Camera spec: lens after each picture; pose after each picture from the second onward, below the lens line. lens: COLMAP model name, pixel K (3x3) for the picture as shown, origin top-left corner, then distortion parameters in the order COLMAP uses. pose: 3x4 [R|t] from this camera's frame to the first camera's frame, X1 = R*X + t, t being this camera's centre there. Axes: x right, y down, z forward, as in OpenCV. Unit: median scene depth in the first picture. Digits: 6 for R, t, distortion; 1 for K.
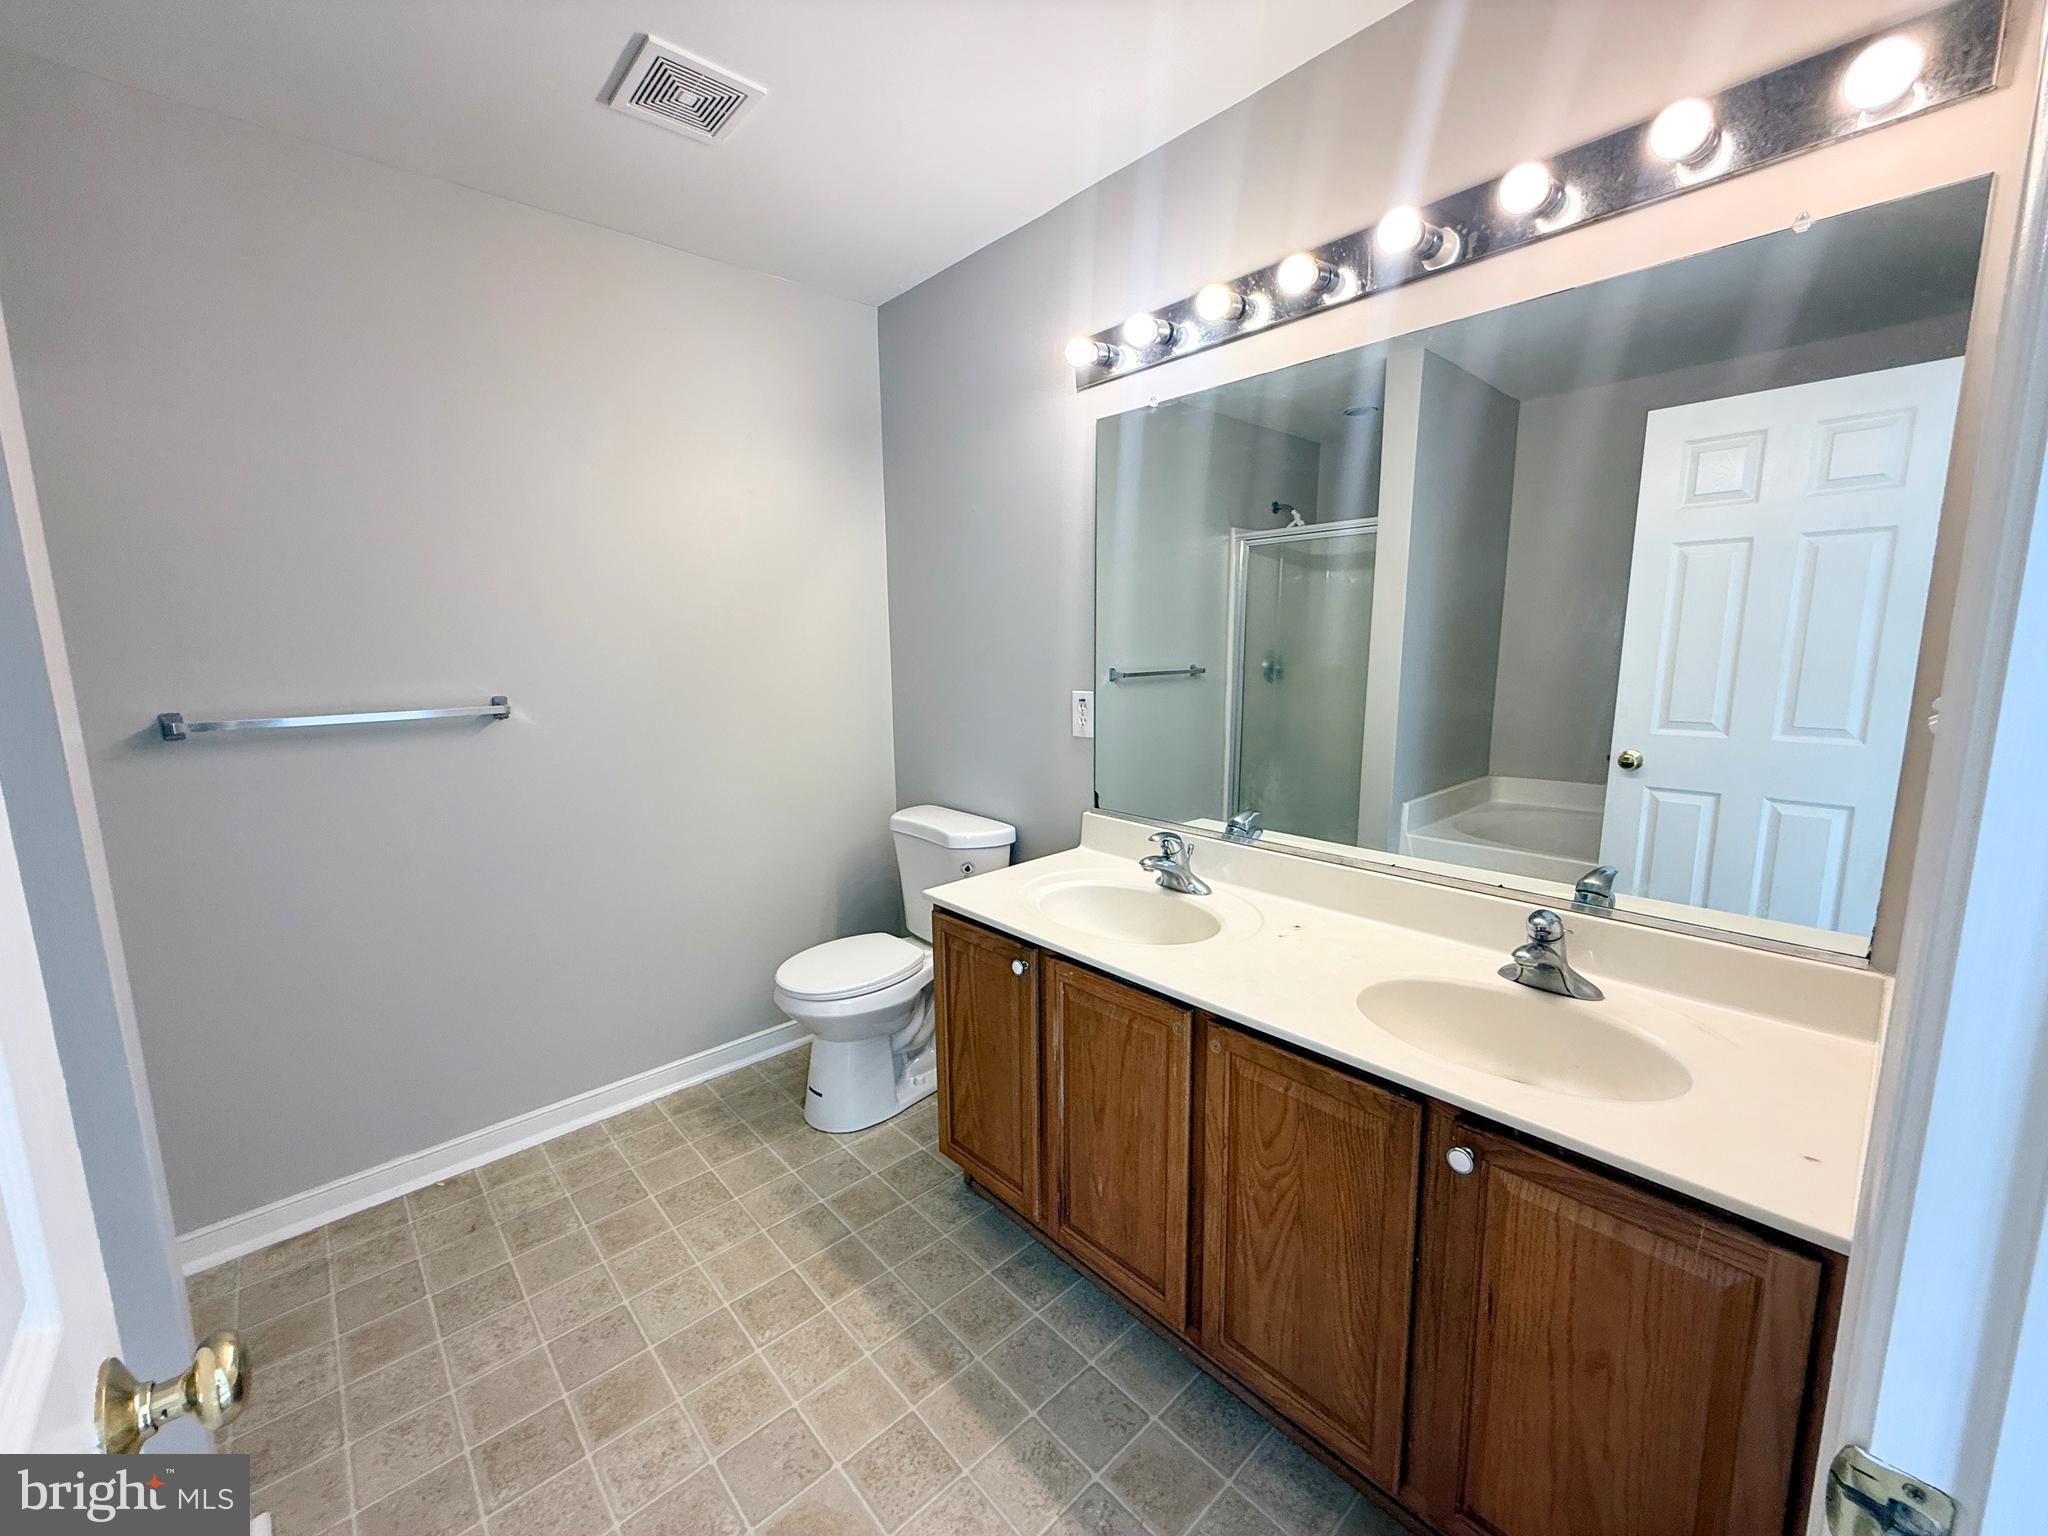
lens RADIAL K [[820.1, 0, 1022.7], [0, 820.1, 766.4], [0, 0, 1]] dist [-0.000957, 0.000534]
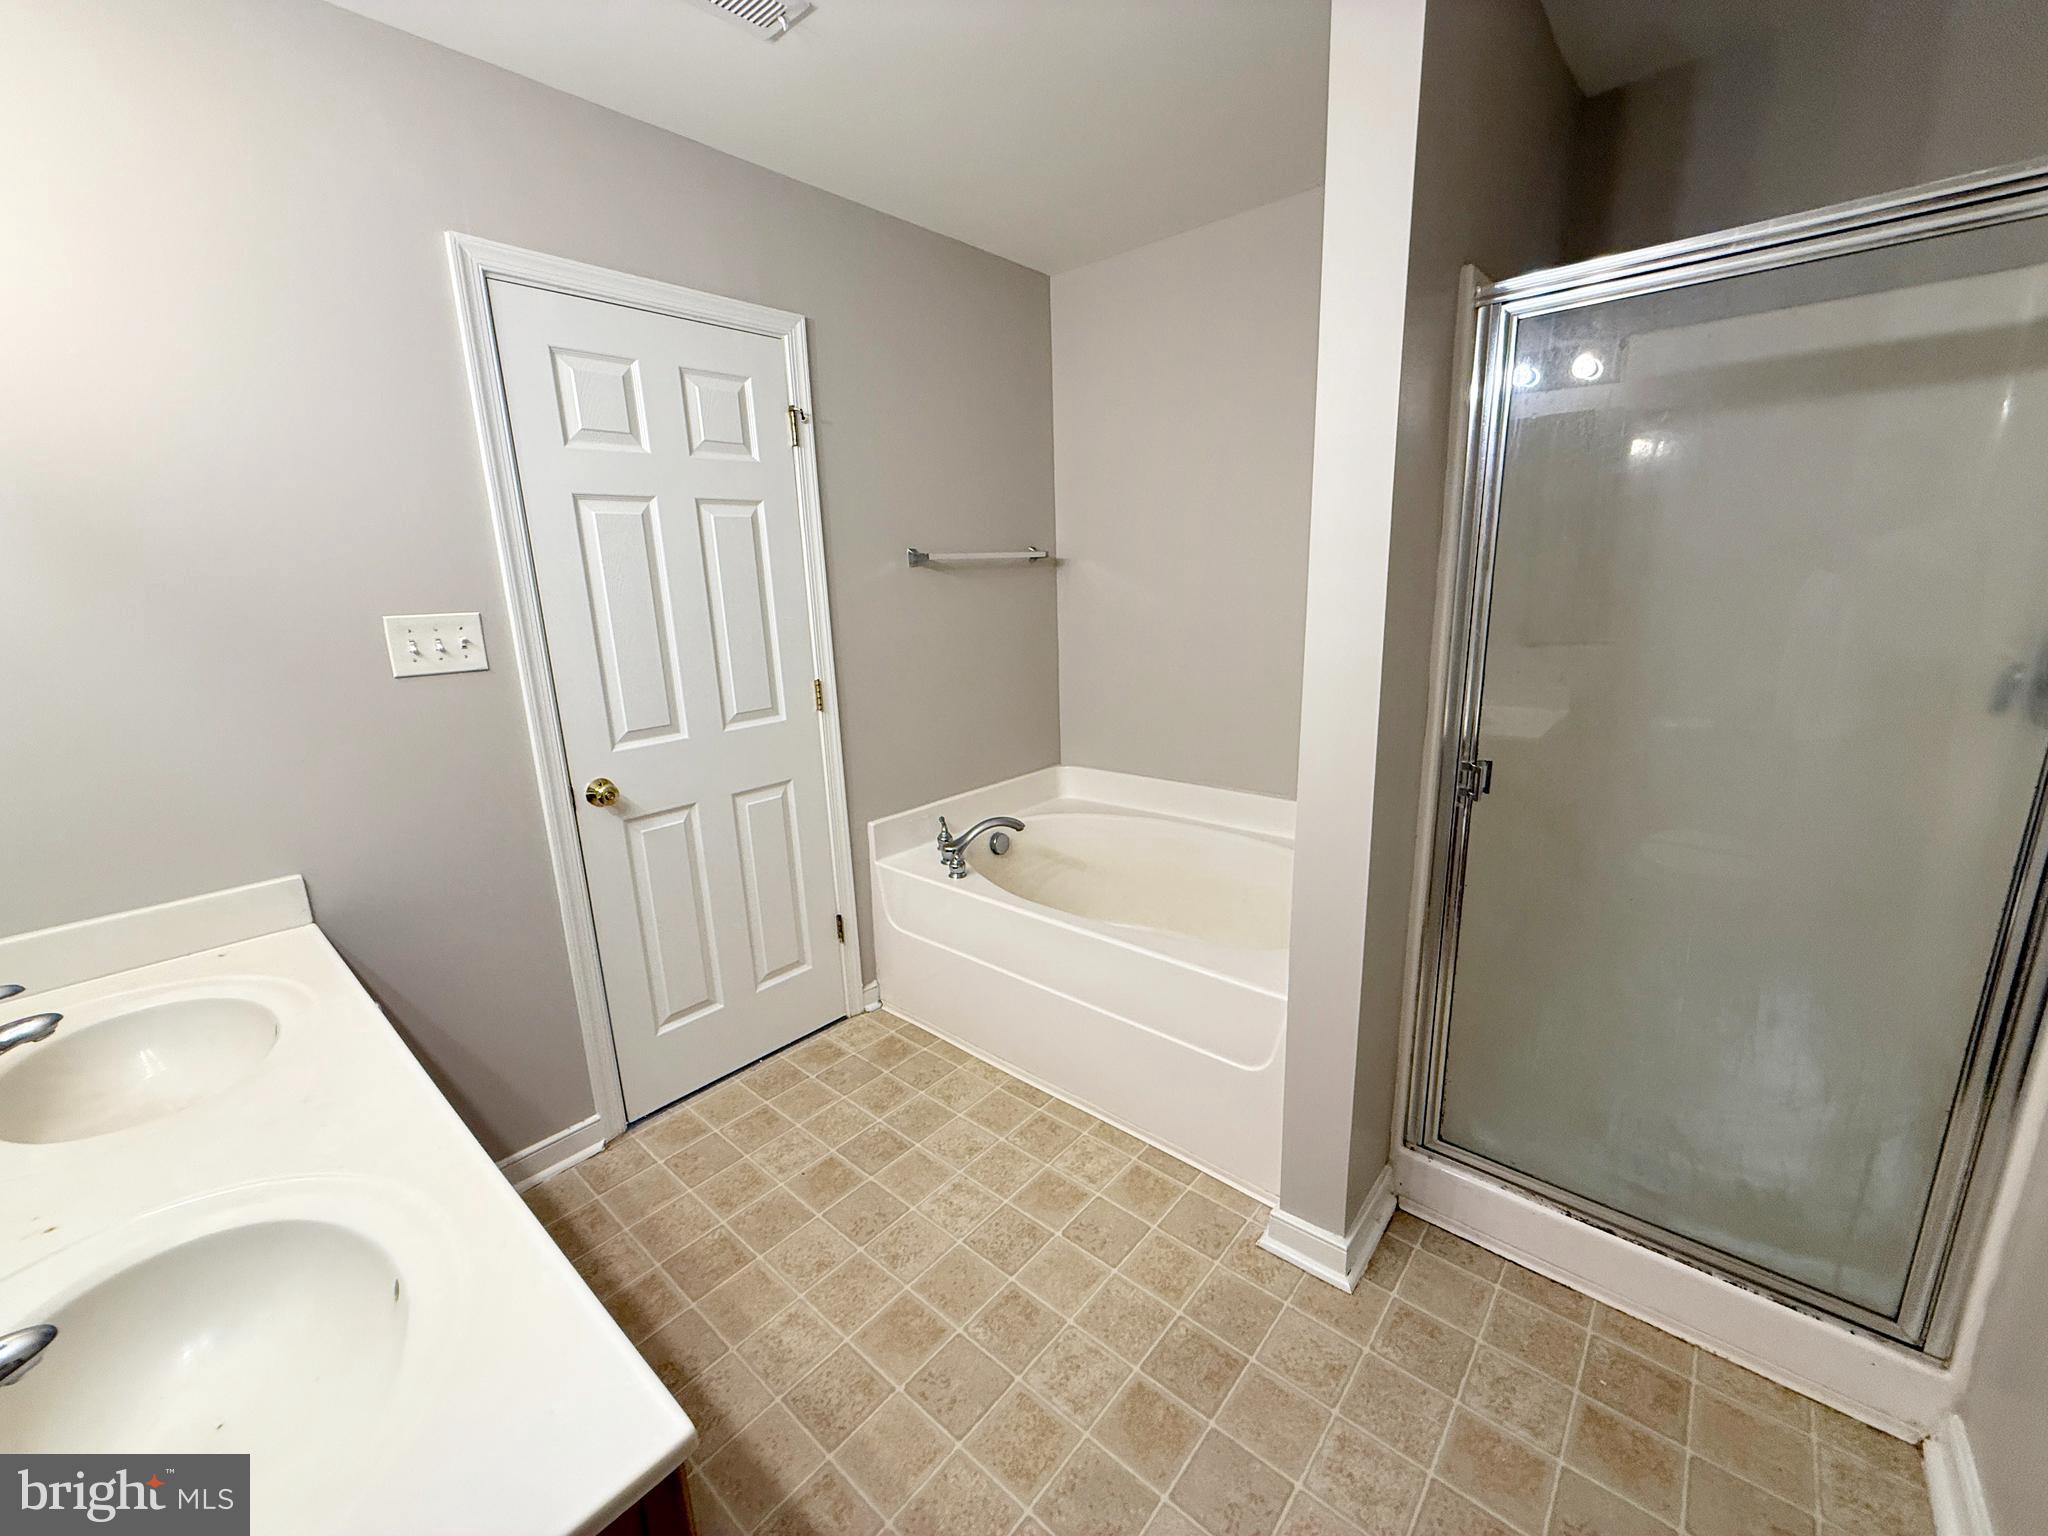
lens RADIAL K [[820.1, 0, 1016.2], [0, 820.1, 768.3], [0, 0, 1]] dist [-0.000957, 0.000534]
pose [[-0.993036, 0.070234, -0.094589, -0.317938], [0.028863, 0.923442, 0.382652, -0.289053], [0.114223, 0.377257, -0.919038, 1.622034]]
